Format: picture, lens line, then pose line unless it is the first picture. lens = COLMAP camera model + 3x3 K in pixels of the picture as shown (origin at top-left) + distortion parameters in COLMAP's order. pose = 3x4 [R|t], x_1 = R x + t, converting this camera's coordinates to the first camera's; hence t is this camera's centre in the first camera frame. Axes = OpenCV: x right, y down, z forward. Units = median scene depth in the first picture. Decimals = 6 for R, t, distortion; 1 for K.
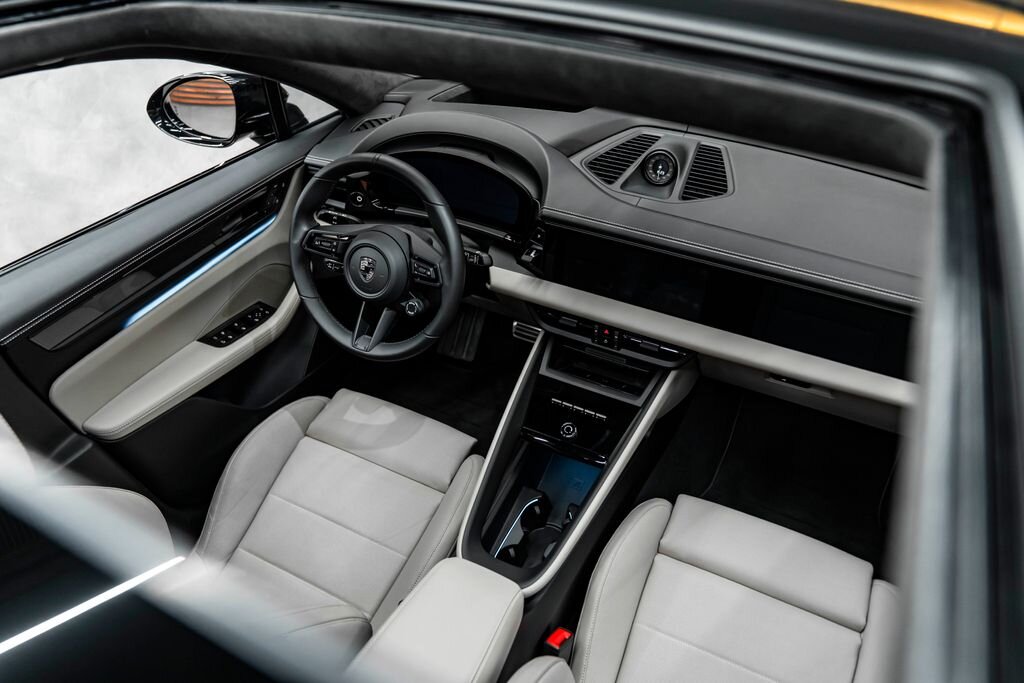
lens RADIAL K [[693.6, 0, 513.1], [0, 693.6, 336.3], [0, 0, 1]] dist [-0.024074, -0.001647]
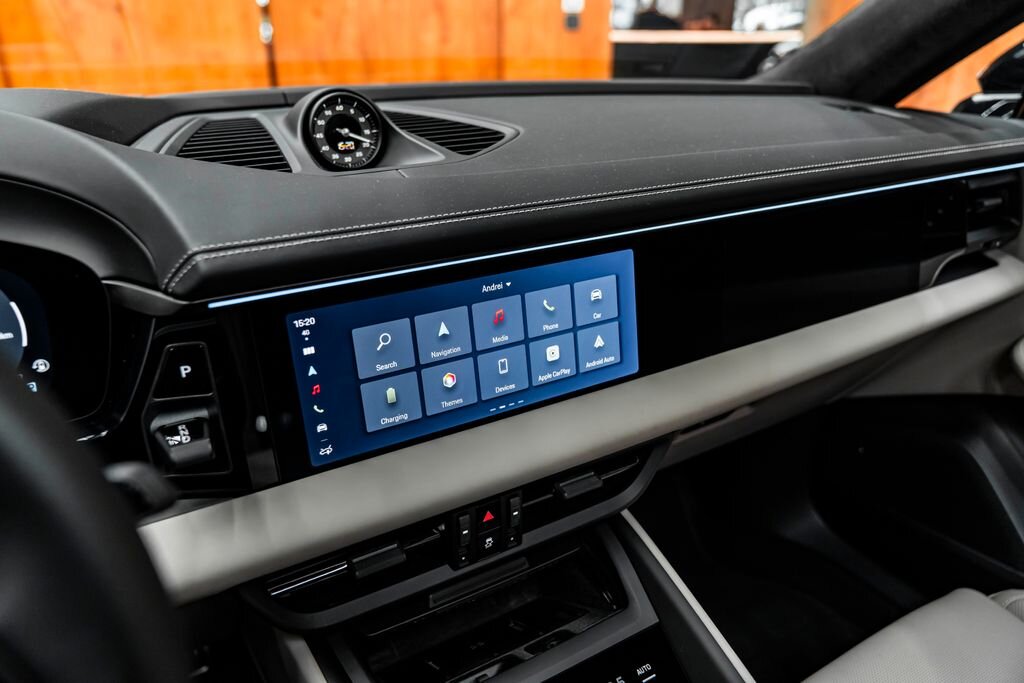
lens RADIAL K [[724.8, 0, 512.8], [0, 724.8, 342.8], [0, 0, 1]] dist [-0.018980, -0.002237]
pose [[0.531490, -0.343654, 0.774222, -0.124470], [0.533454, 0.845779, 0.009209, -0.080311], [-0.657985, 0.408117, 0.632847, 0.693922]]
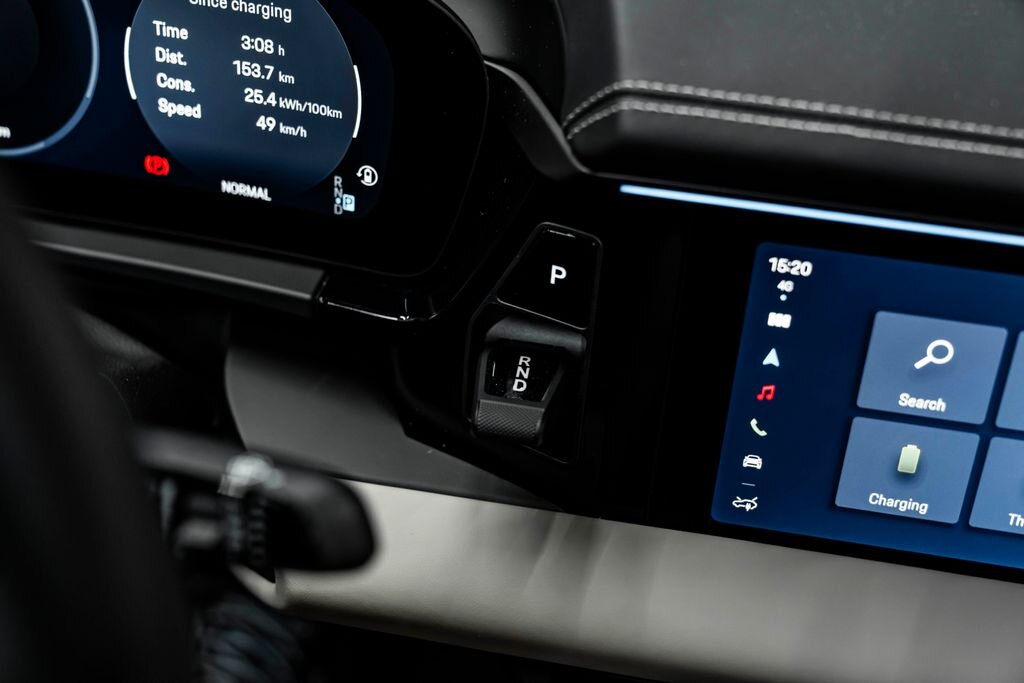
lens RADIAL K [[1375.4, 0, 509.2], [0, 1375.4, 341.5], [0, 0, 1]] dist [-0.017446, 0.000000]
pose [[0.953353, -0.129223, 0.272800, -0.064571], [0.142849, 0.989271, -0.030605, -0.118472], [-0.265919, 0.068147, 0.961584, 0.679551]]
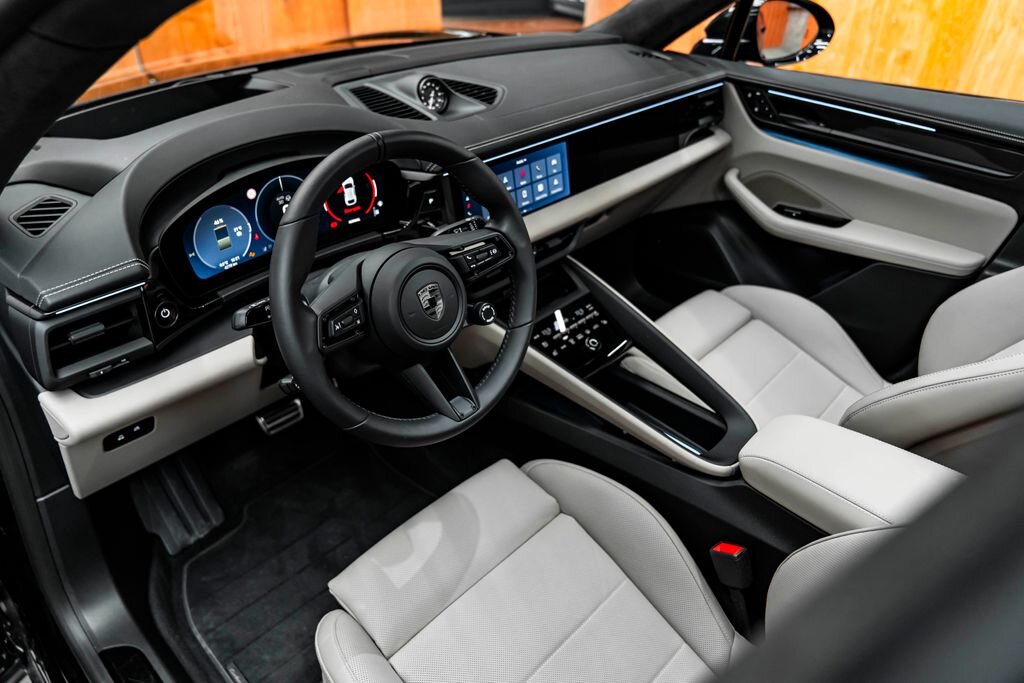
lens RADIAL K [[693.6, 0, 512.4], [0, 693.6, 343.3], [0, 0, 1]] dist [-0.024074, -0.001647]
pose [[0.284871, -0.529419, 0.799102, -0.676014], [0.595907, 0.750788, 0.284976, -0.191802], [-0.750828, 0.395009, 0.529362, 0.550595]]
